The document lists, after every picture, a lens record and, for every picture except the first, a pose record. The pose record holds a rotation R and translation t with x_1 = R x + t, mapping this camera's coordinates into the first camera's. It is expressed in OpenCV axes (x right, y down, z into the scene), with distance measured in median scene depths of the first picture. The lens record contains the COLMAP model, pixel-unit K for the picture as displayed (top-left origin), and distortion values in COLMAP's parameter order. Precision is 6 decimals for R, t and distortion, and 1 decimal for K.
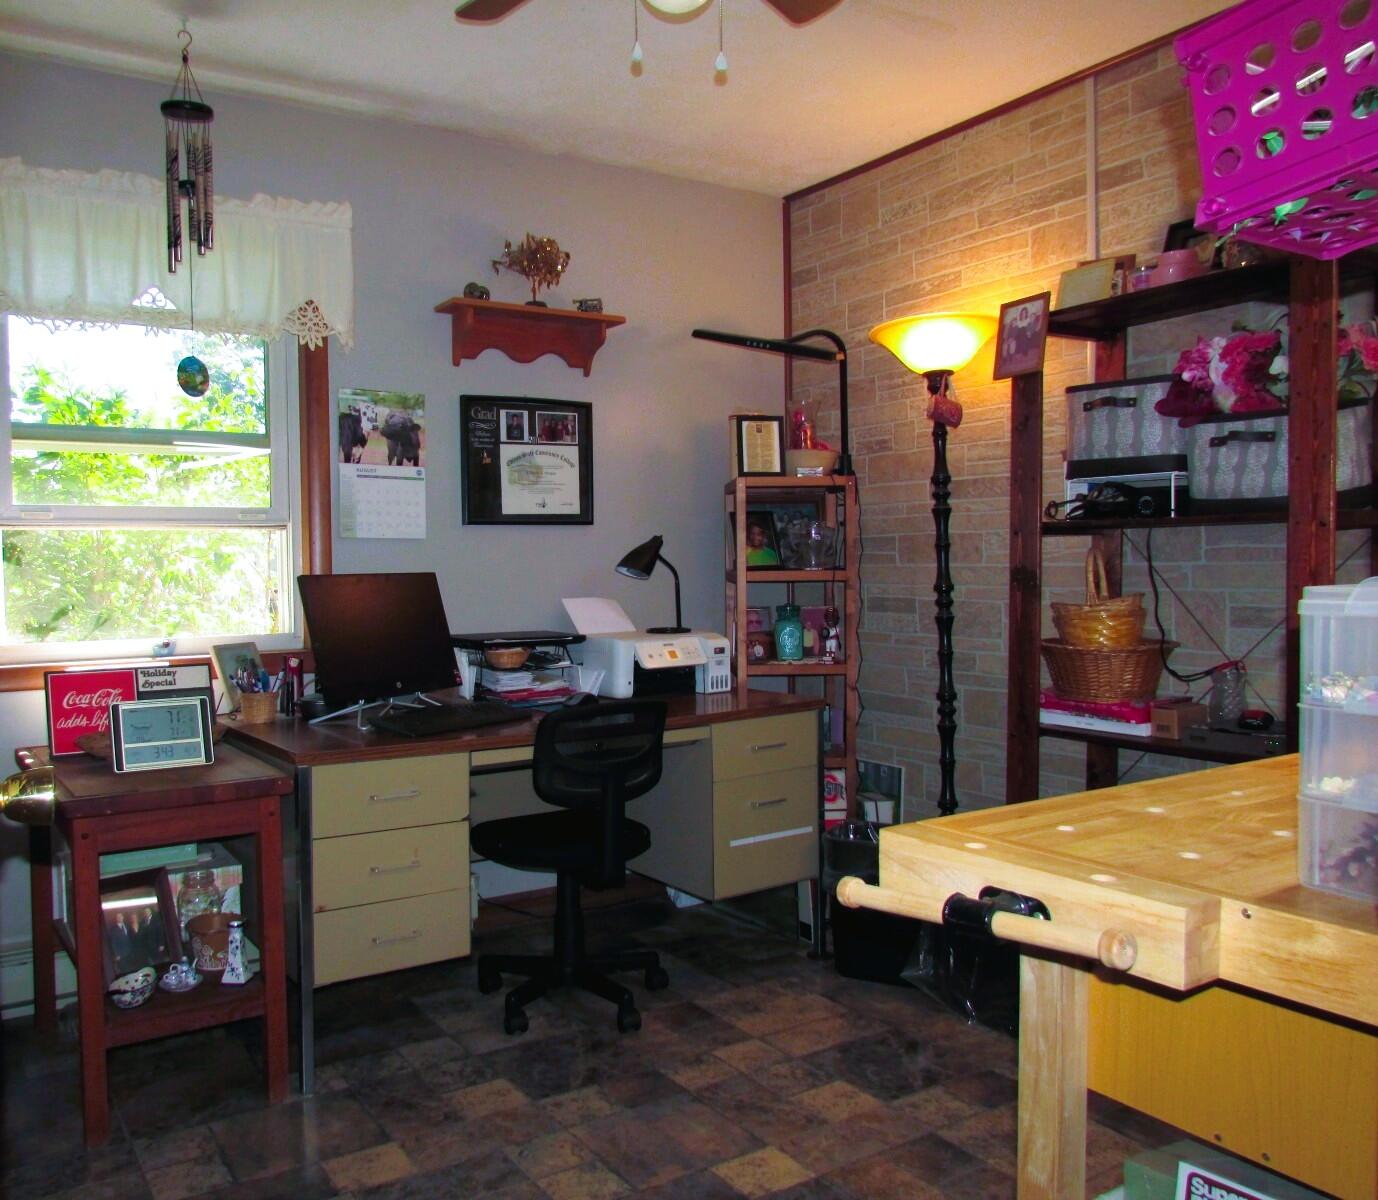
lens RADIAL K [[1154.1, 0, 600.5], [0, 1154.1, 617.9], [0, 0, 1]] dist [-0.015858, -0.004820]
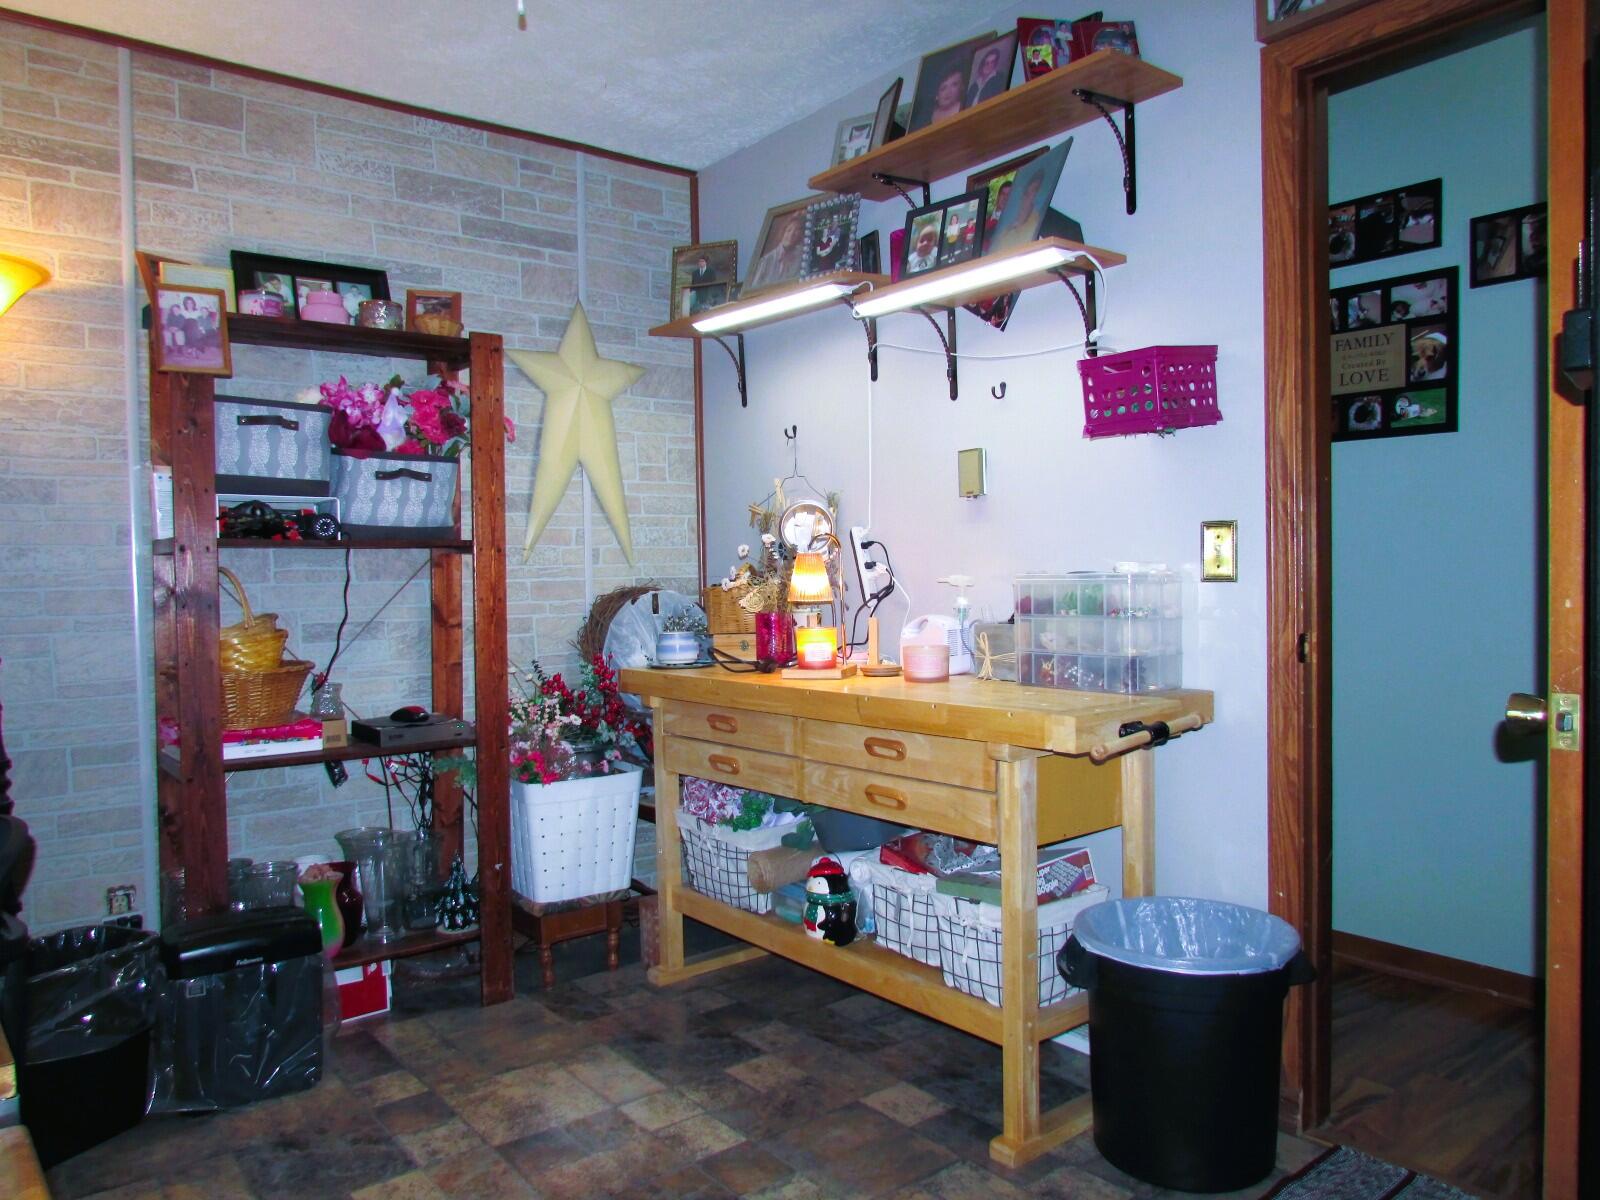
lens RADIAL K [[1147.0, 0, 803.8], [0, 1147.0, 607.2], [0, 0, 1]] dist [-0.031263, 0.016632]
pose [[-0.138810, -0.014036, 0.990220, -0.569385], [0.066192, 0.997532, 0.023419, -0.019184], [-0.988105, 0.068795, -0.137538, 0.662997]]
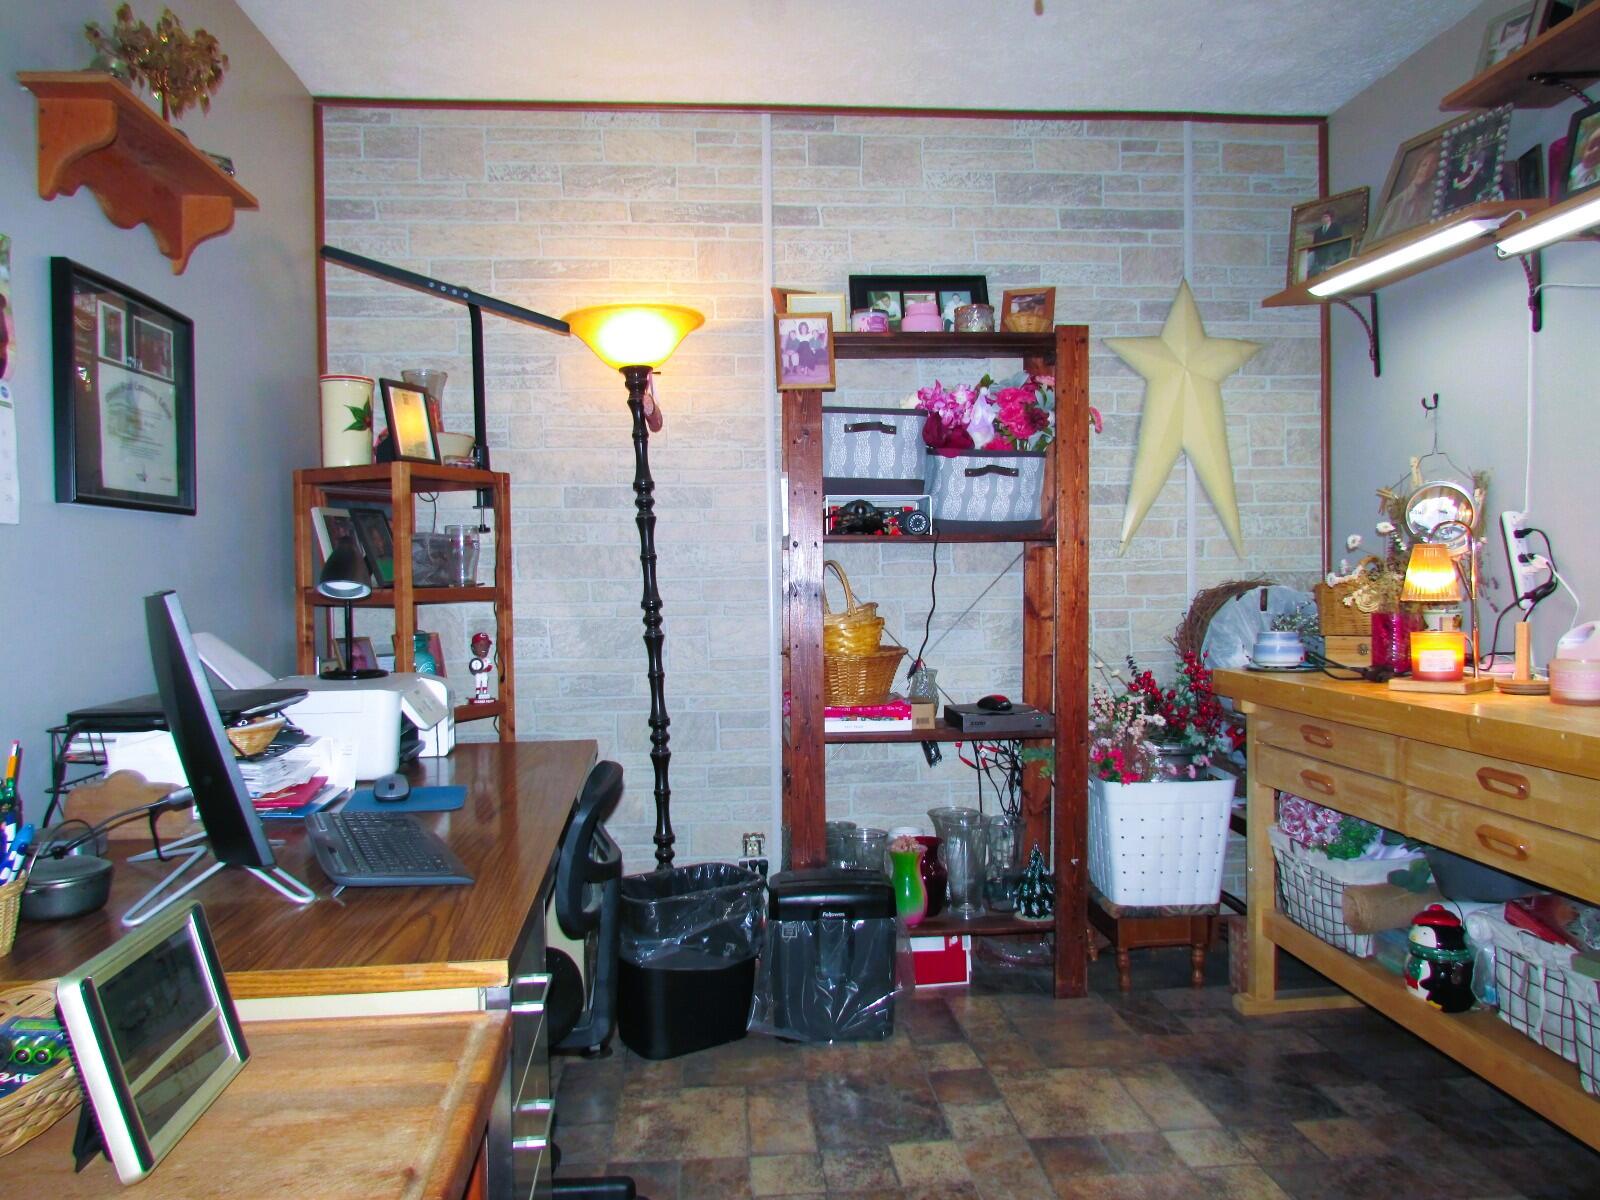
lens RADIAL K [[1147.0, 0, 795.9], [0, 1147.0, 609.4], [0, 0, 1]] dist [-0.031263, 0.016632]
pose [[0.434536, -0.019437, 0.900445, -0.541216], [0.050968, 0.998696, -0.003038, -0.015401], [-0.899211, 0.047214, 0.434960, 0.577228]]
